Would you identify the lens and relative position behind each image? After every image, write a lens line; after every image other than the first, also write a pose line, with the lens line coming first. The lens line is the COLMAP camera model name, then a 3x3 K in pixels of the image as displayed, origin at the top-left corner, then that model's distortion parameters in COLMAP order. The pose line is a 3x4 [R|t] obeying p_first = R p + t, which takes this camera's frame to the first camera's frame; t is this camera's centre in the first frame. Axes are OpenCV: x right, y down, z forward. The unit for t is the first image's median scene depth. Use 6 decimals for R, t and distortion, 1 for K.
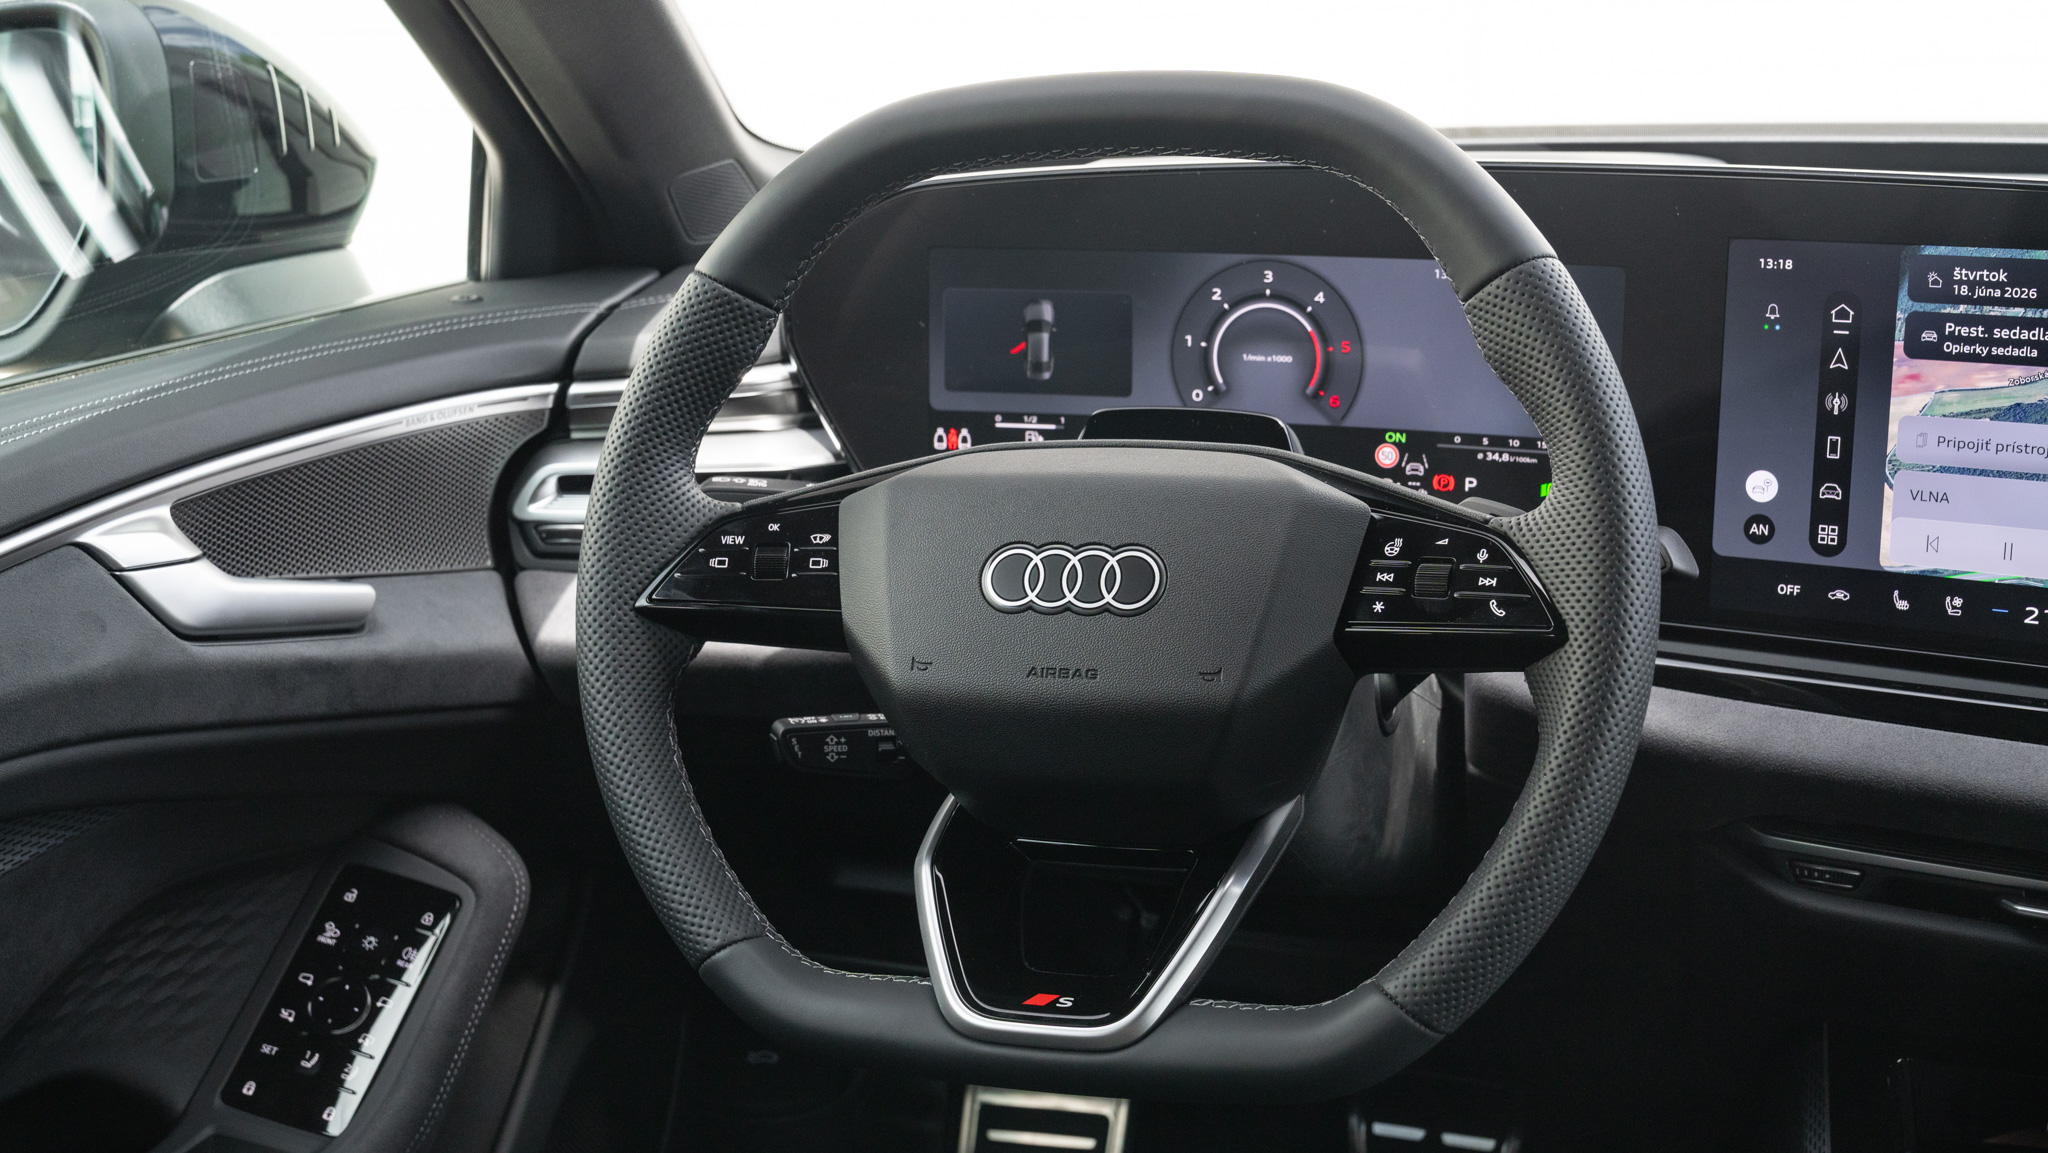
lens RADIAL K [[2648.3, 0, 1037.3], [0, 2648.3, 572.2], [0, 0, 1]] dist [0.007295, 0.000000]
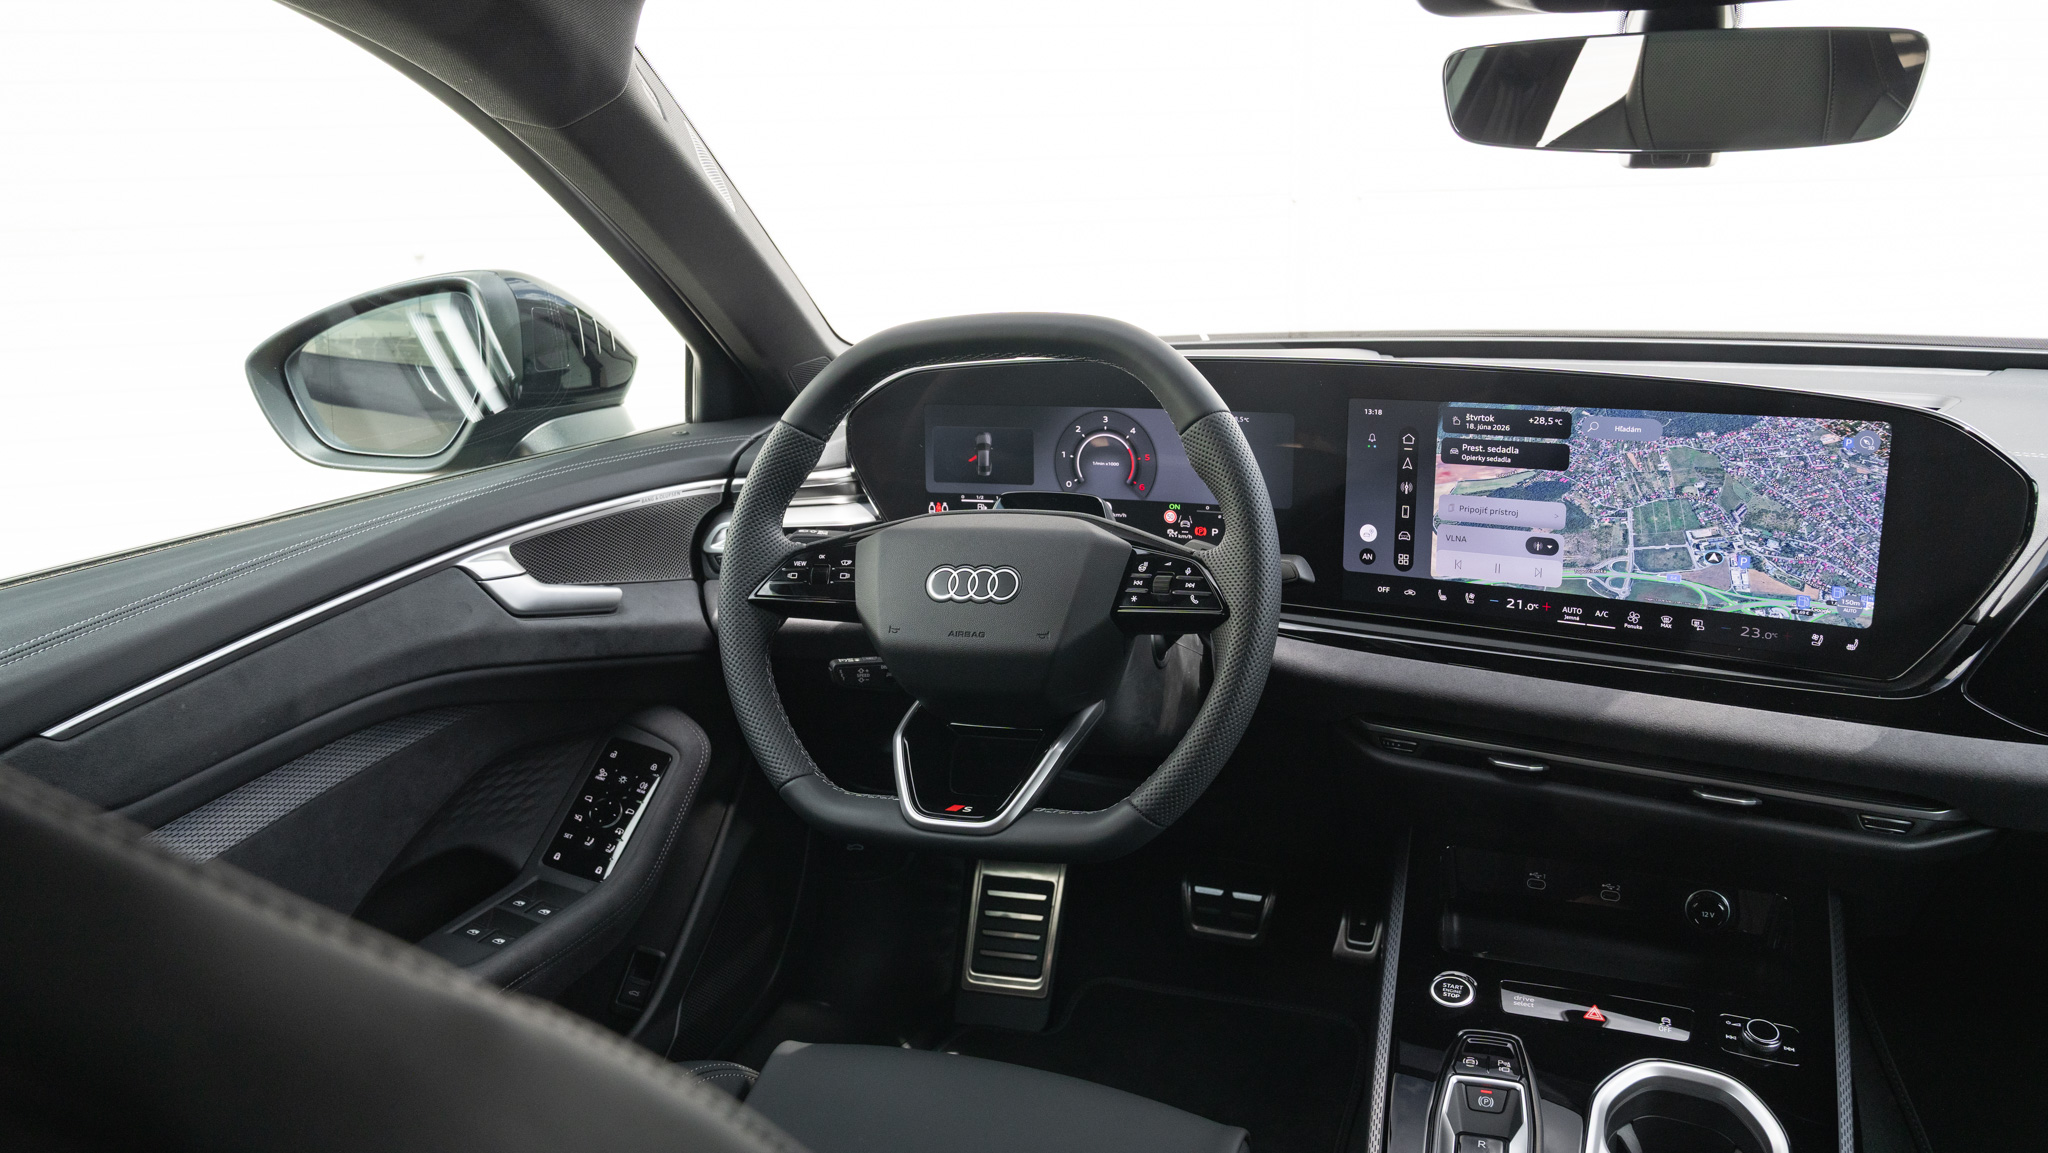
lens RADIAL K [[1537.1, 0, 1020.9], [0, 1537.1, 580.7], [0, 0, 1]] dist [-0.008260, 0.014754]
pose [[0.999092, -0.001299, -0.042583, 0.081159], [0.001292, 0.999999, -0.000193, 0.000442], [0.042583, 0.000138, 0.999093, -0.074632]]
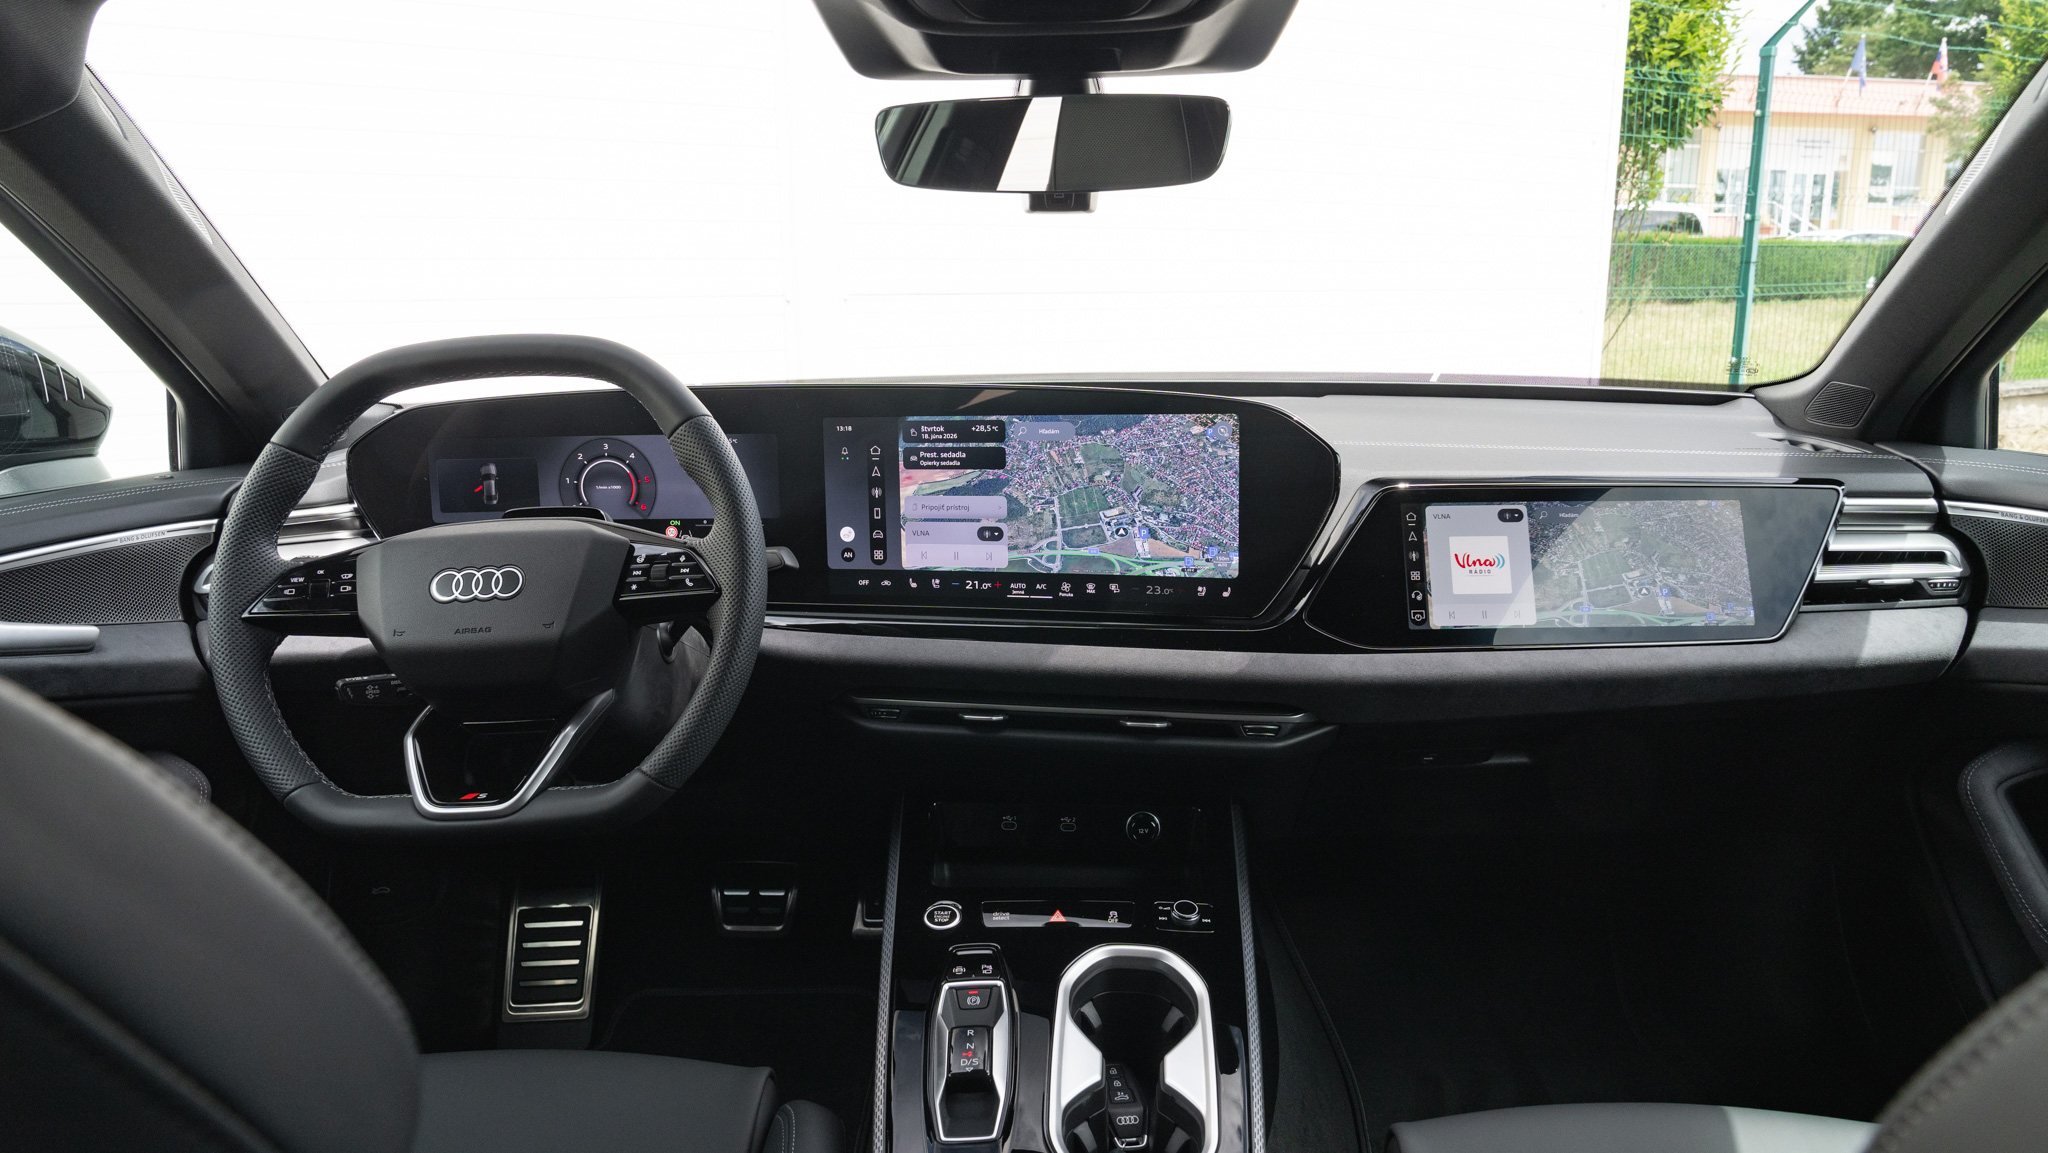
lens RADIAL K [[1388.7, 0, 1026.6], [0, 1388.7, 575.4], [0, 0, 1]] dist [-0.008731, 0.009465]
pose [[0.958164, -0.057014, 0.280485, 0.101503], [0.074556, 0.995846, -0.052266, 0.070791], [-0.276340, 0.070991, 0.958434, -0.099076]]
